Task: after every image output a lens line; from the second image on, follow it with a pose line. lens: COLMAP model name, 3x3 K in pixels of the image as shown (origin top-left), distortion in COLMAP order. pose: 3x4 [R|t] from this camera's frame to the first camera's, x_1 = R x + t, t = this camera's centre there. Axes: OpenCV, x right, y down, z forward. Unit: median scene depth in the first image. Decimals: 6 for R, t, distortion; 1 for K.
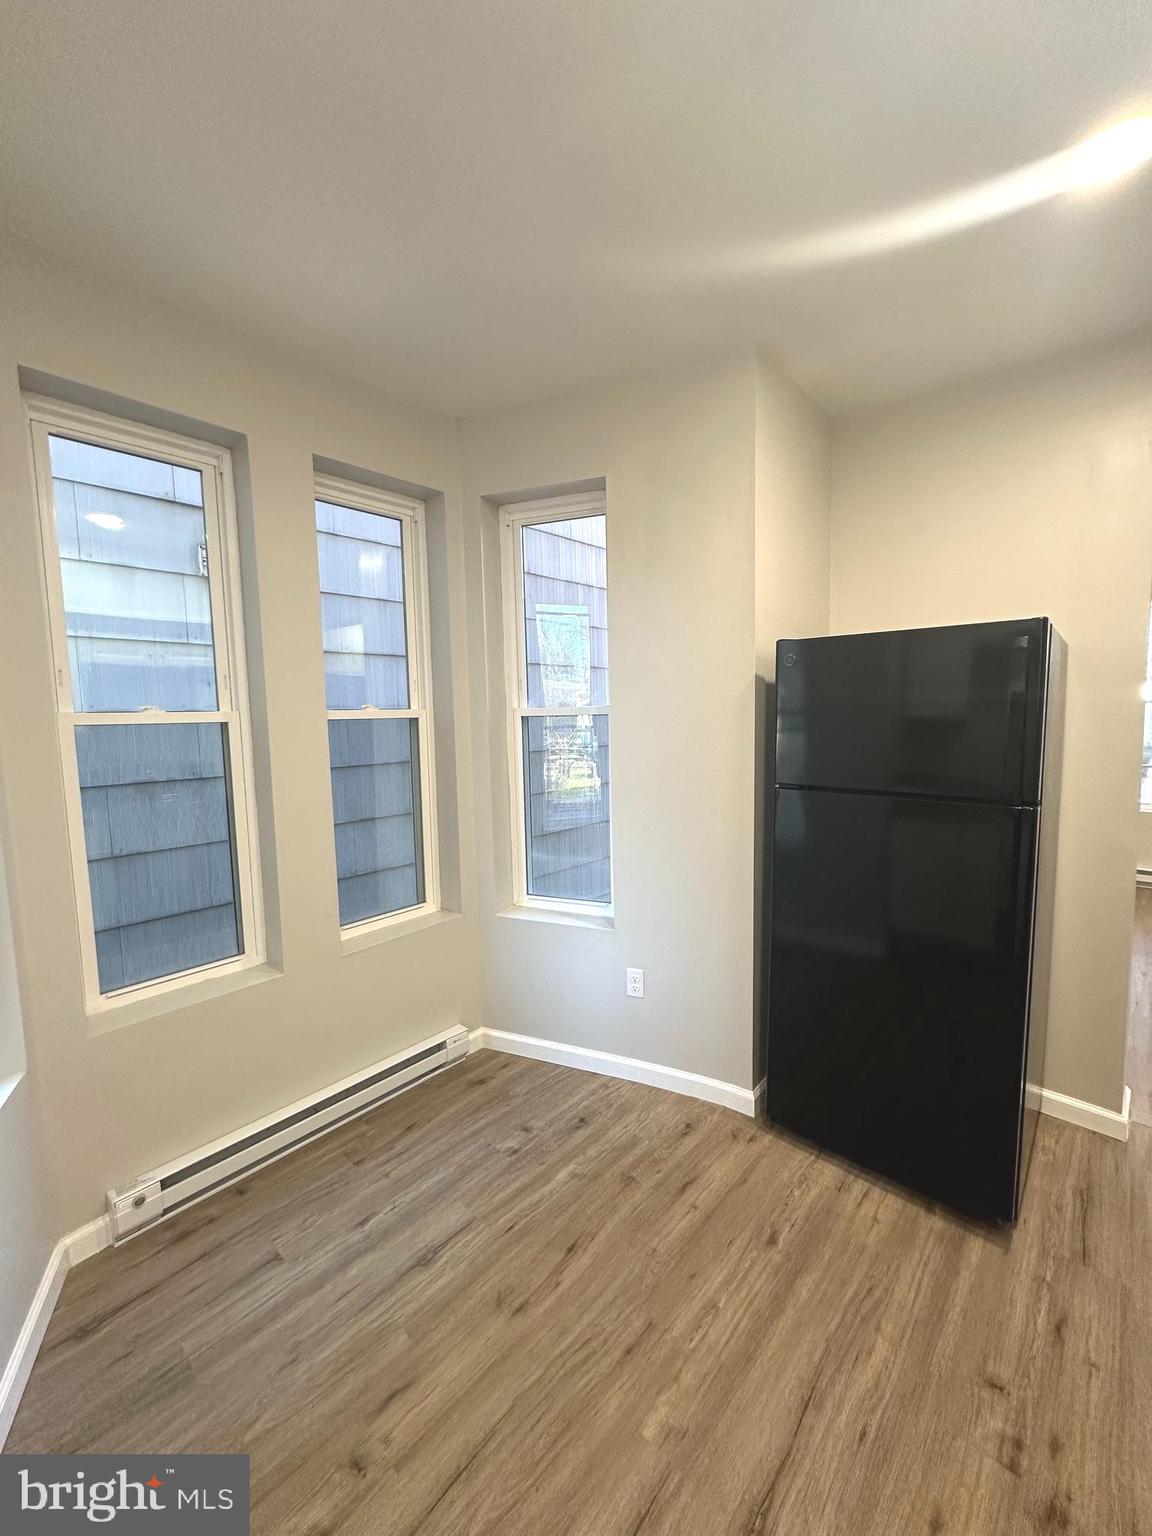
lens RADIAL K [[609.3, 0, 576.0], [0, 609.3, 768.0], [0, 0, 1]] dist [-0.003237, 0.001016]
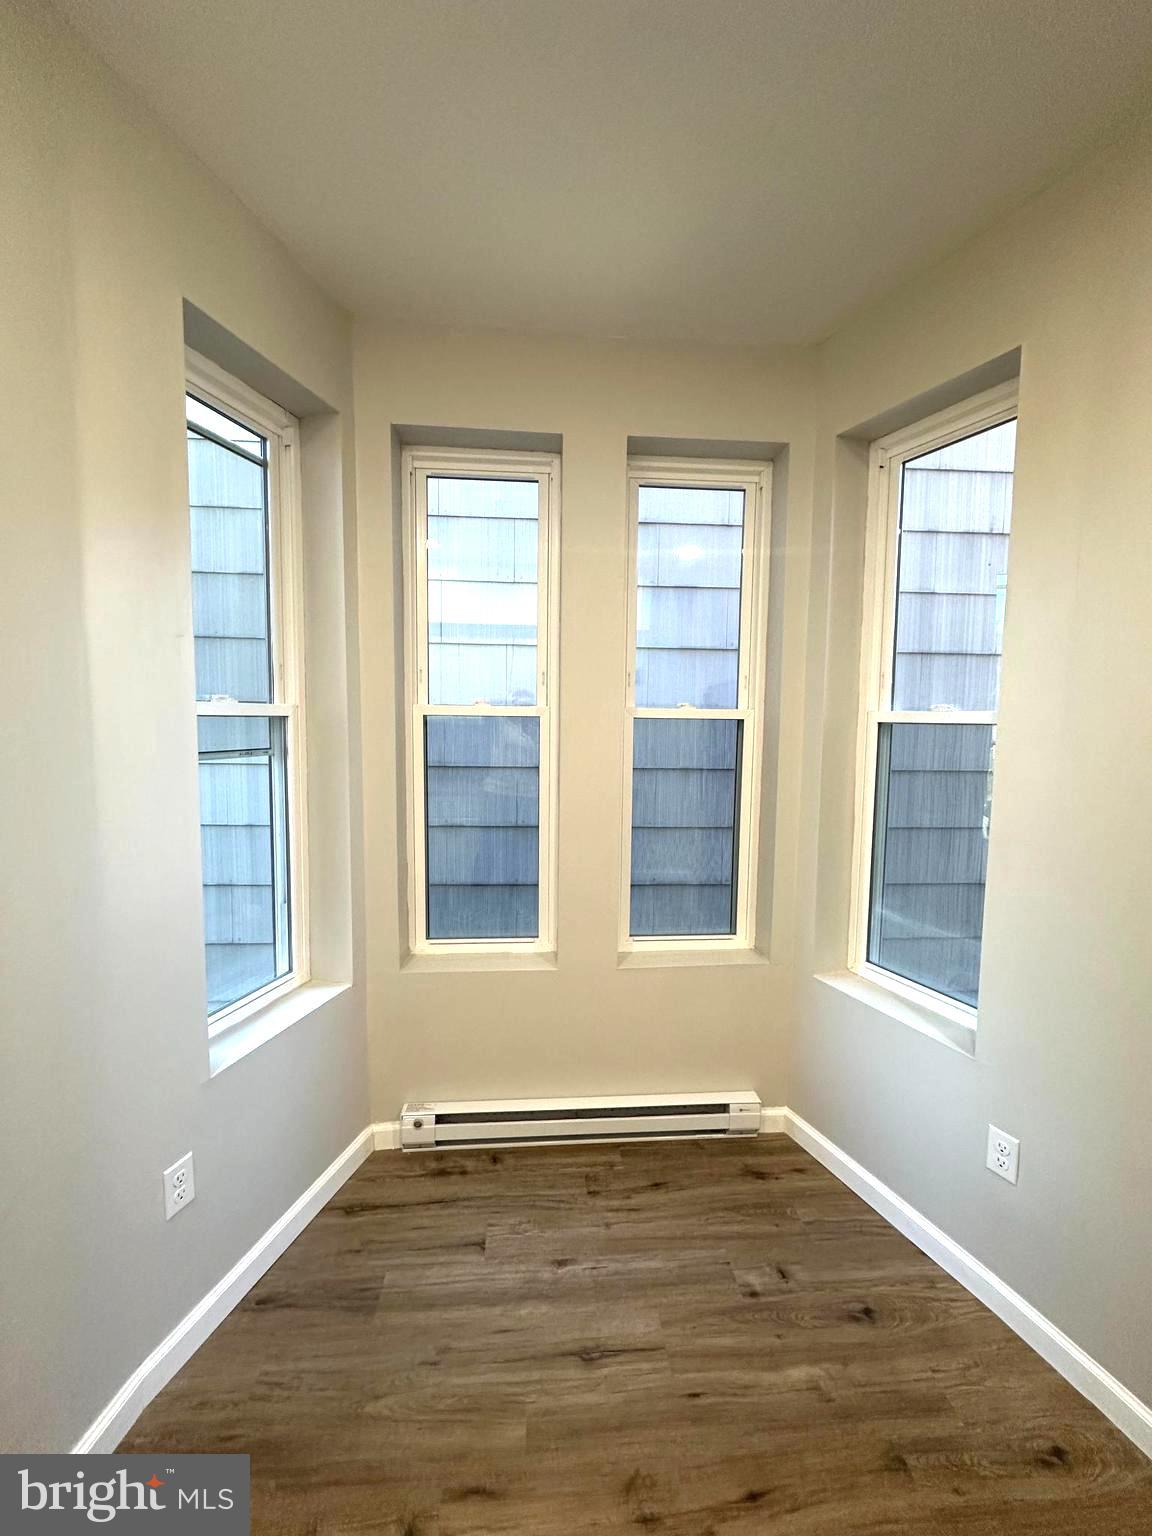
lens RADIAL K [[609.3, 0, 576.0], [0, 609.3, 768.0], [0, 0, 1]] dist [-0.003237, 0.001016]
pose [[0.728144, 0.088477, -0.679690, 0.196351], [-0.088795, 0.995454, 0.034457, -0.029523], [0.679649, 0.035263, 0.732690, 0.270601]]
